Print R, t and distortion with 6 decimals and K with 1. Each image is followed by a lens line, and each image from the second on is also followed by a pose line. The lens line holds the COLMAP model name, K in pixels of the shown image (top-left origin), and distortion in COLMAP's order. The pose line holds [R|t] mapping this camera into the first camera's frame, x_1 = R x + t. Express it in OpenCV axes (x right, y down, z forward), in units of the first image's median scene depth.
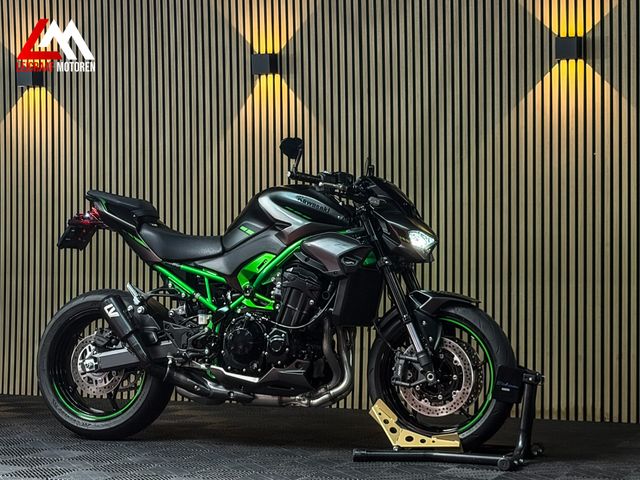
lens RADIAL K [[1427.9, 0, 317.3], [0, 1427.9, 235.9], [0, 0, 1]] dist [0.114916, 0.467910]
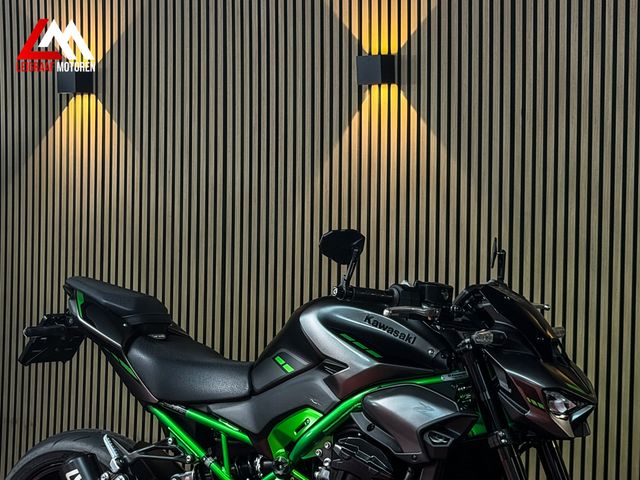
lens RADIAL K [[1428.8, 0, 320.0], [0, 1428.8, 240.0], [0, 0, 1]] dist [0.103614, 0.345723]
pose [[0.986991, 0.024343, -0.158922, 0.059847], [-0.018460, 0.999092, 0.038389, -0.077546], [0.159712, -0.034956, 0.986544, 0.372515]]
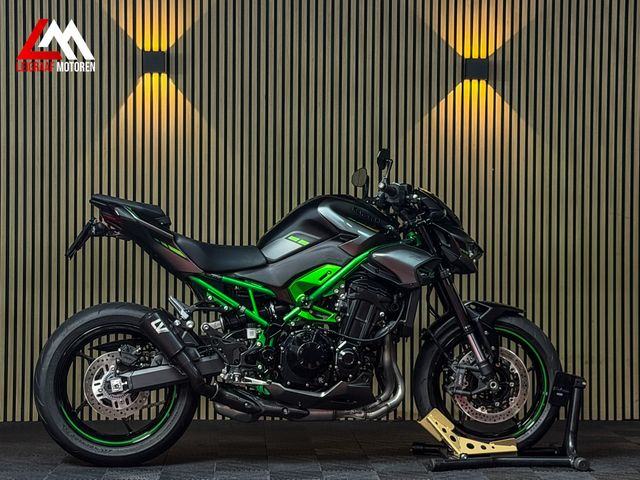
lens RADIAL K [[1427.9, 0, 317.3], [0, 1427.9, 235.9], [0, 0, 1]] dist [0.114916, 0.467910]
pose [[0.889275, 0.009794, 0.457267, -0.456194], [-0.010771, 0.999942, -0.000469, -0.006410], [-0.457245, -0.004508, 0.889329, 0.125077]]
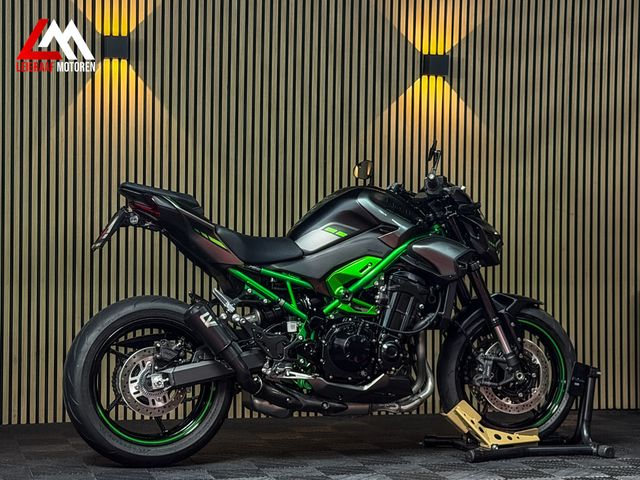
lens RADIAL K [[1428.8, 0, 320.0], [0, 1428.8, 240.0], [0, 0, 1]] dist [0.103614, 0.345723]
pose [[0.770731, 0.013358, 0.637021, -0.629363], [-0.014489, 0.999889, -0.003437, 0.004620], [-0.636996, -0.006581, 0.770839, 0.258471]]
